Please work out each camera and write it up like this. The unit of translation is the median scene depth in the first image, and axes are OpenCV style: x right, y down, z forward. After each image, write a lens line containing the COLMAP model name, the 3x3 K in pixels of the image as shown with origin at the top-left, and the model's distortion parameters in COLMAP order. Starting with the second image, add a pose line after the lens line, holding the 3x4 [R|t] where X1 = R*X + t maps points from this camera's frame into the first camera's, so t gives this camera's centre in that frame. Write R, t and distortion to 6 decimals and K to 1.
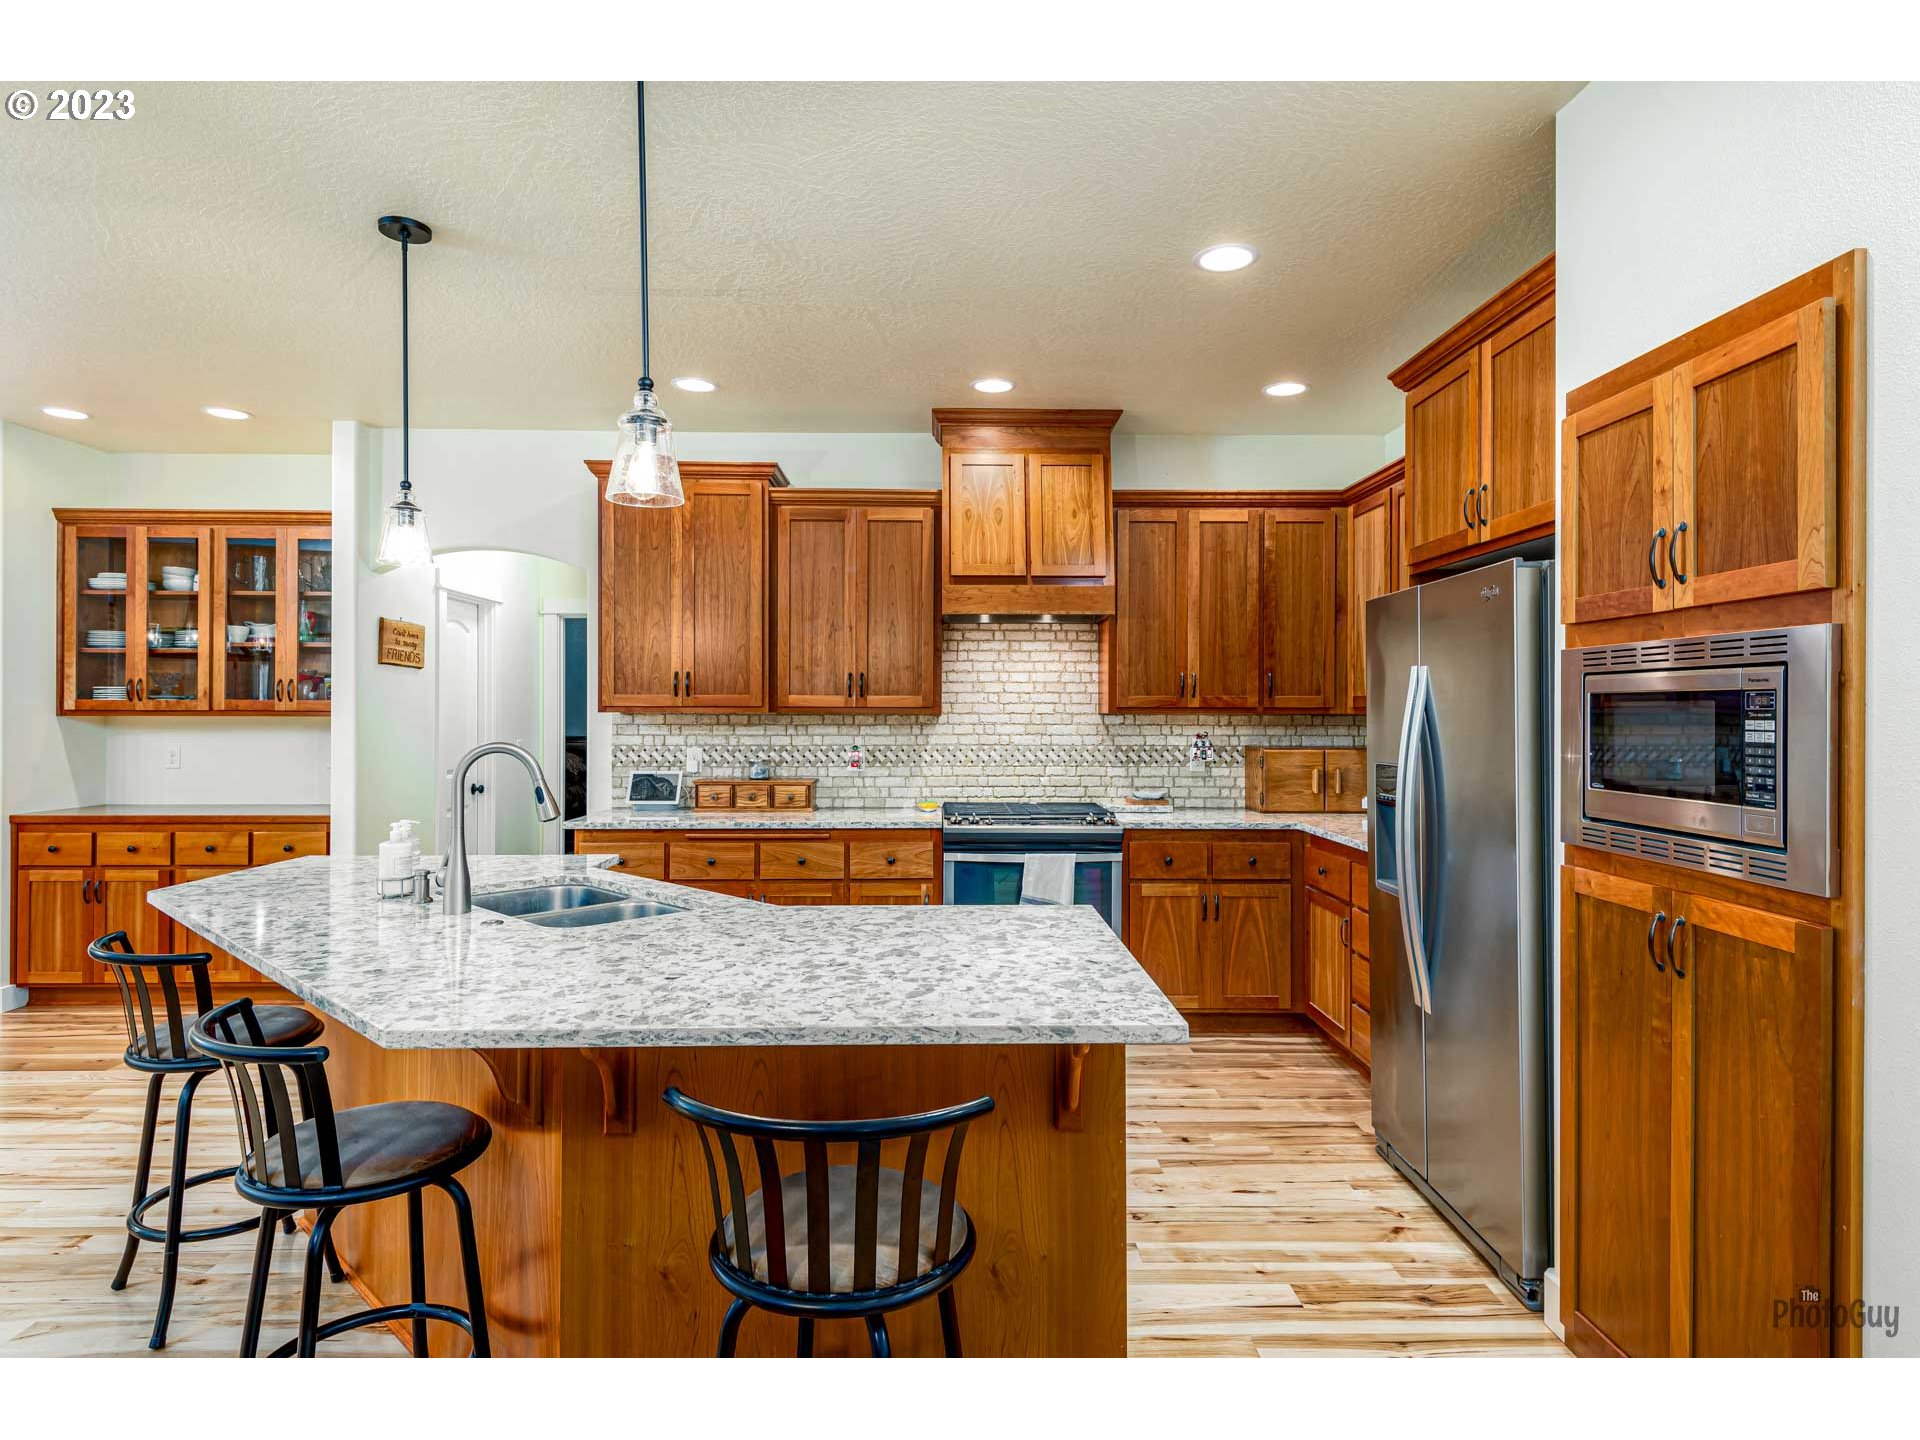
lens RADIAL K [[1104.5, 0, 995.4], [0, 1104.5, 722.6], [0, 0, 1]] dist [0.020905, -0.001984]
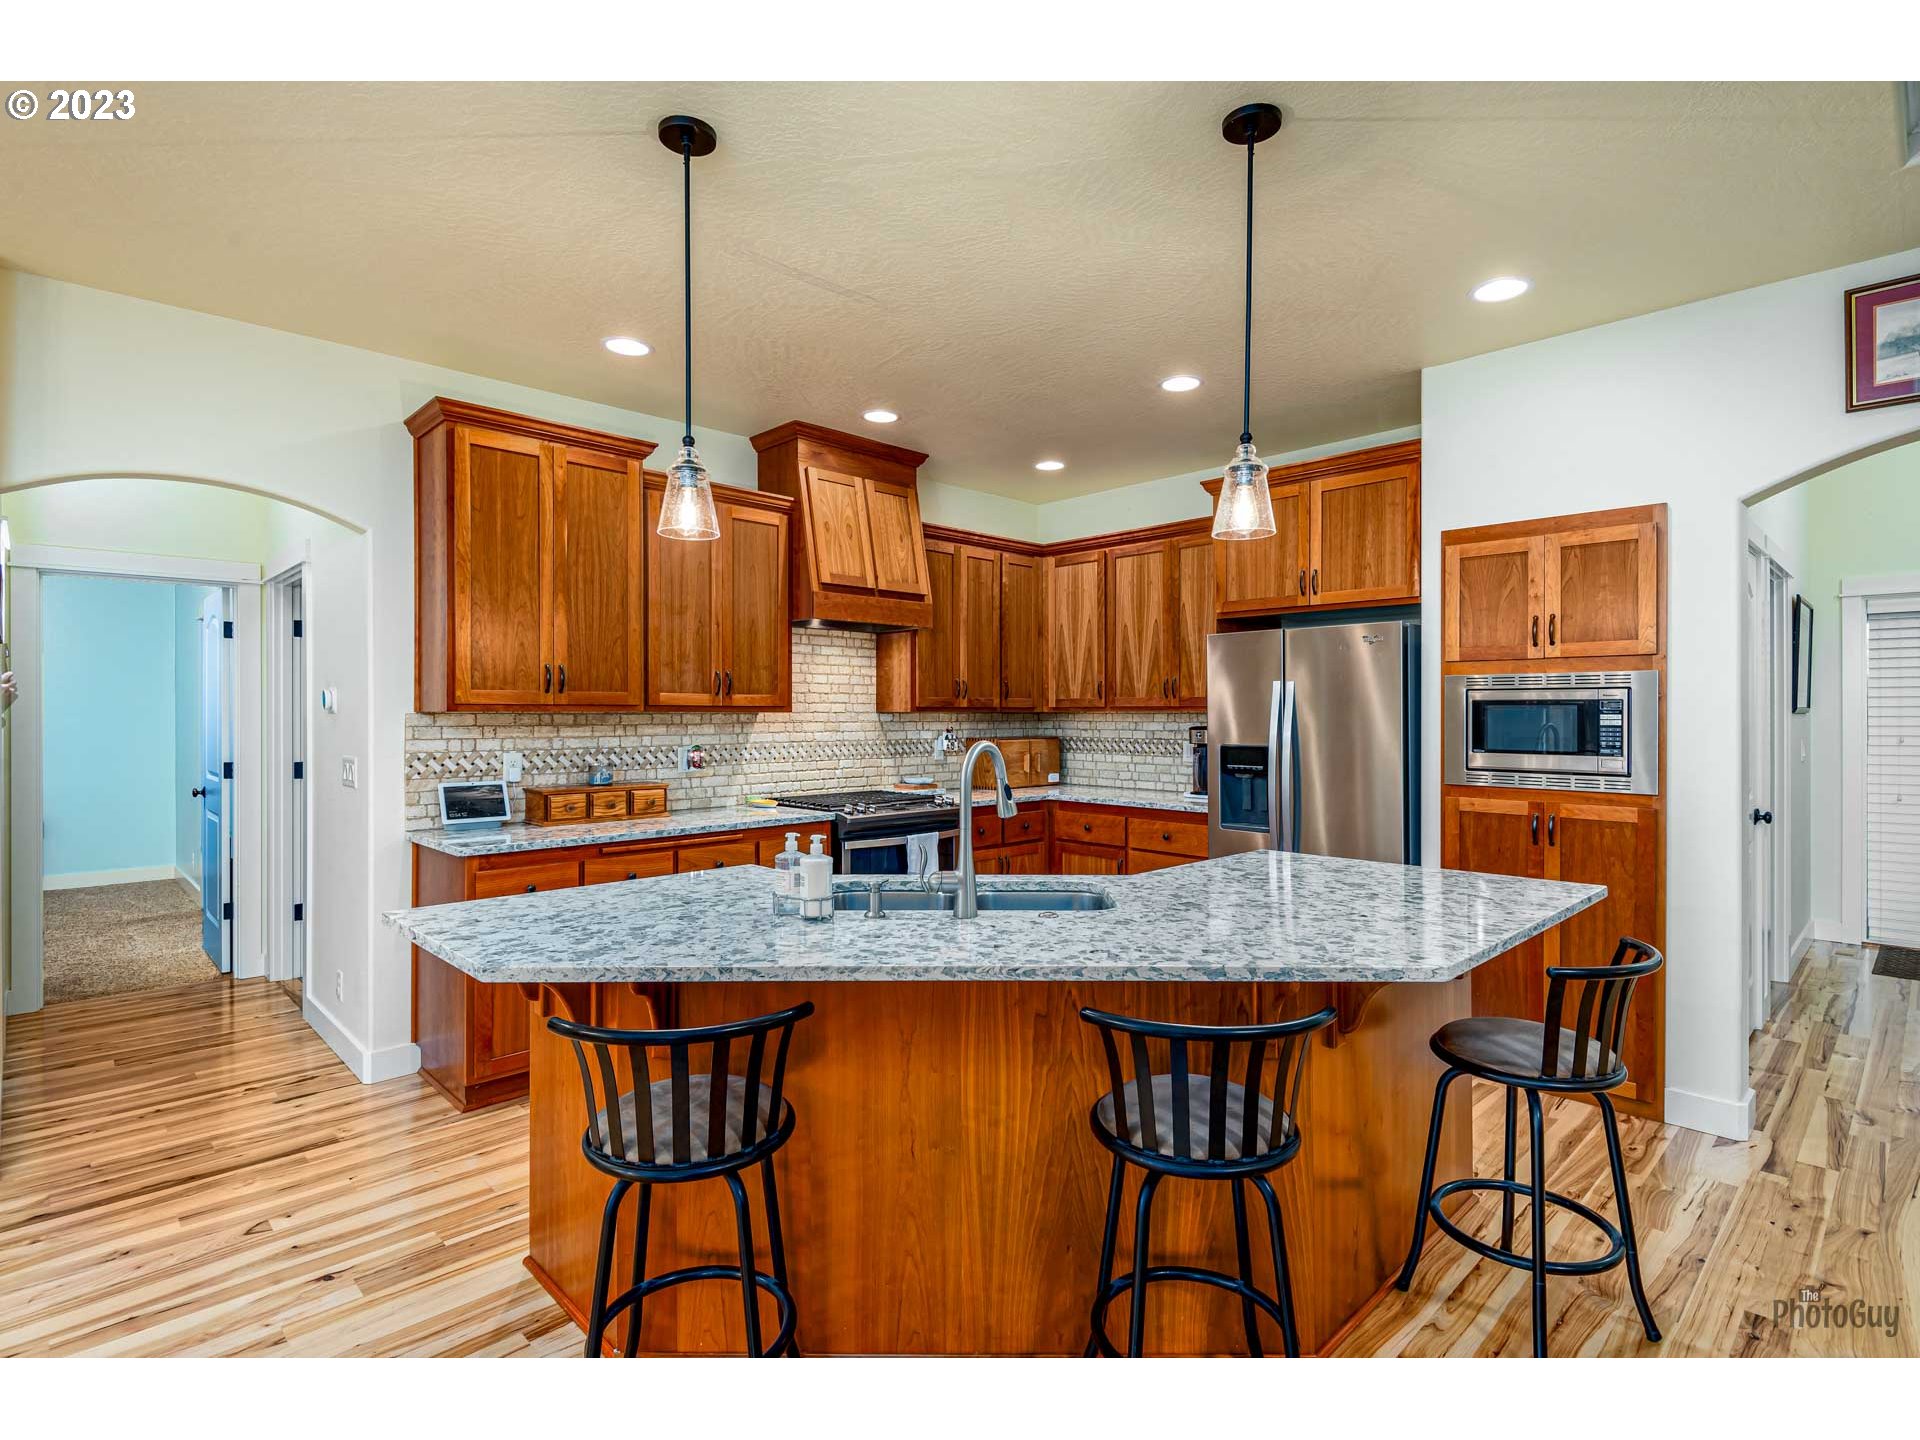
lens RADIAL K [[959.7, 0, 958.3], [0, 959.7, 713.8], [0, 0, 1]] dist [0.029209, -0.030616]
pose [[0.724986, -0.002571, 0.688759, -0.535768], [0.007289, 0.999966, -0.003939, -0.002061], [-0.688725, 0.007877, 0.724980, 0.223122]]
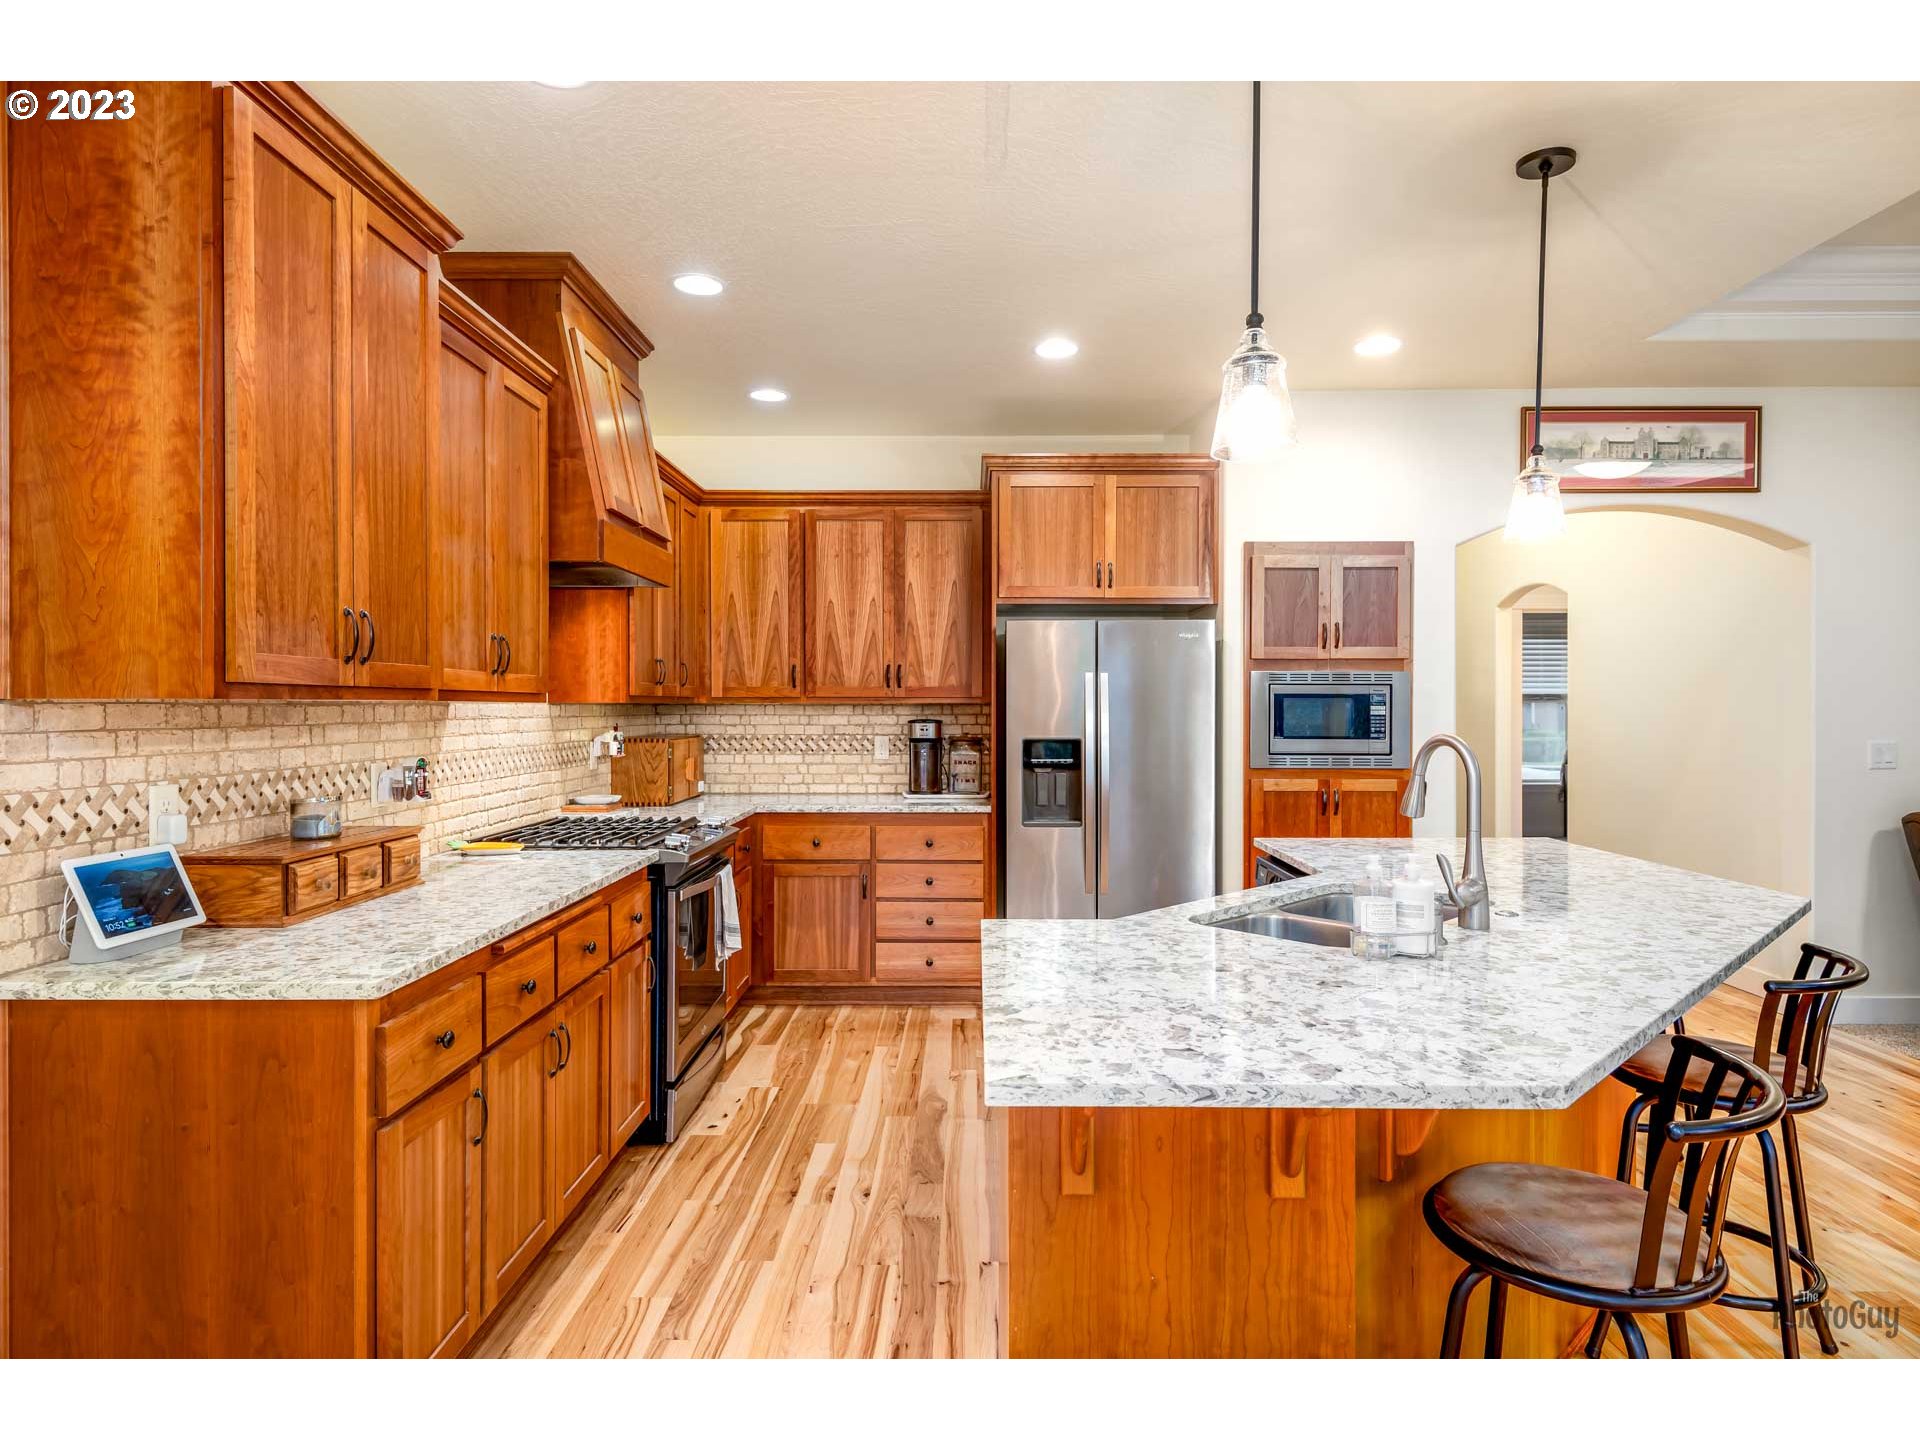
lens RADIAL K [[1062.7, 0, 997.5], [0, 1062.7, 715.6], [0, 0, 1]] dist [0.002118, -0.020045]
pose [[0.008025, -0.011427, 0.999903, -0.662666], [0.007702, 0.999906, 0.011365, -0.005360], [-0.999938, 0.007610, 0.008113, 0.686643]]
